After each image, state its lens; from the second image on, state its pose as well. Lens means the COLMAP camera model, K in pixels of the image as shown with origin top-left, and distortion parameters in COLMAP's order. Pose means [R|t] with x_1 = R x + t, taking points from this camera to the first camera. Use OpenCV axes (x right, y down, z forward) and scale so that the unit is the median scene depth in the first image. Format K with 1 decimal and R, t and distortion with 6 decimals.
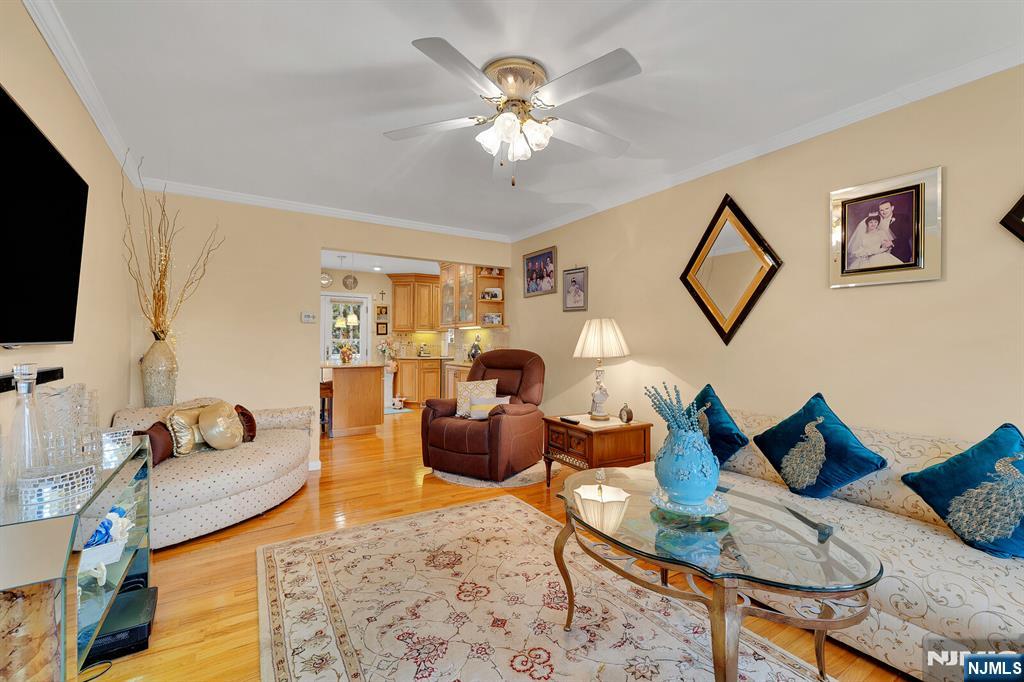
lens RADIAL K [[443.8, 0, 510.7], [0, 443.8, 340.7], [0, 0, 1]] dist [0.003313, -0.000691]
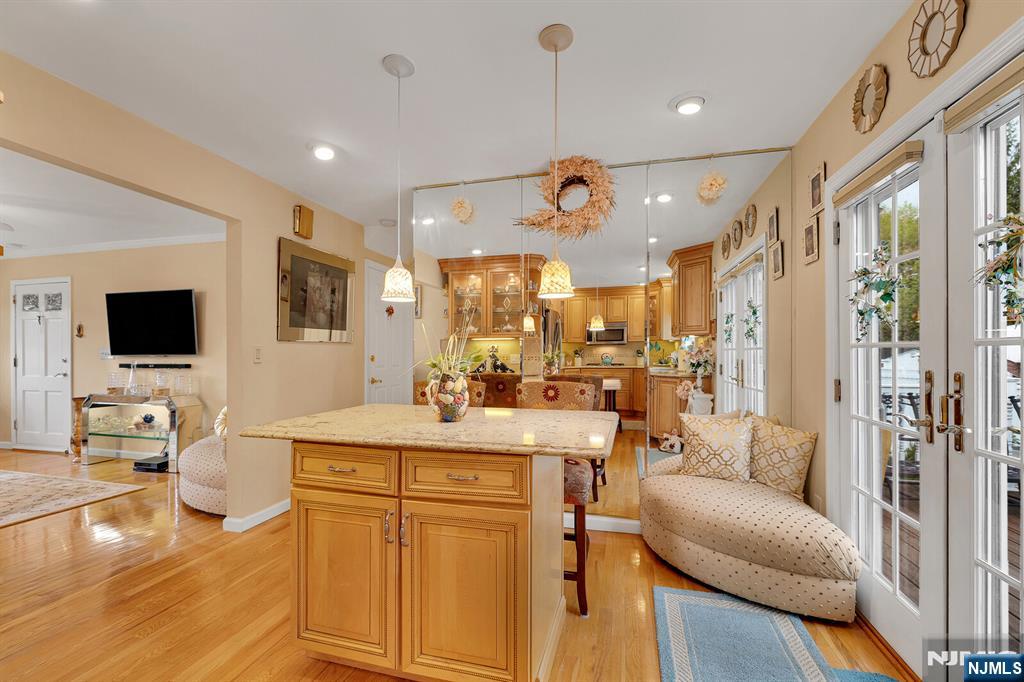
lens RADIAL K [[443.8, 0, 521.1], [0, 443.8, 345.6], [0, 0, 1]] dist [0.003313, -0.000691]
pose [[-0.727669, -0.004061, -0.685917, -0.440842], [0.006378, 0.999899, -0.012687, -0.005290], [0.685899, -0.013607, -0.727569, 2.896932]]
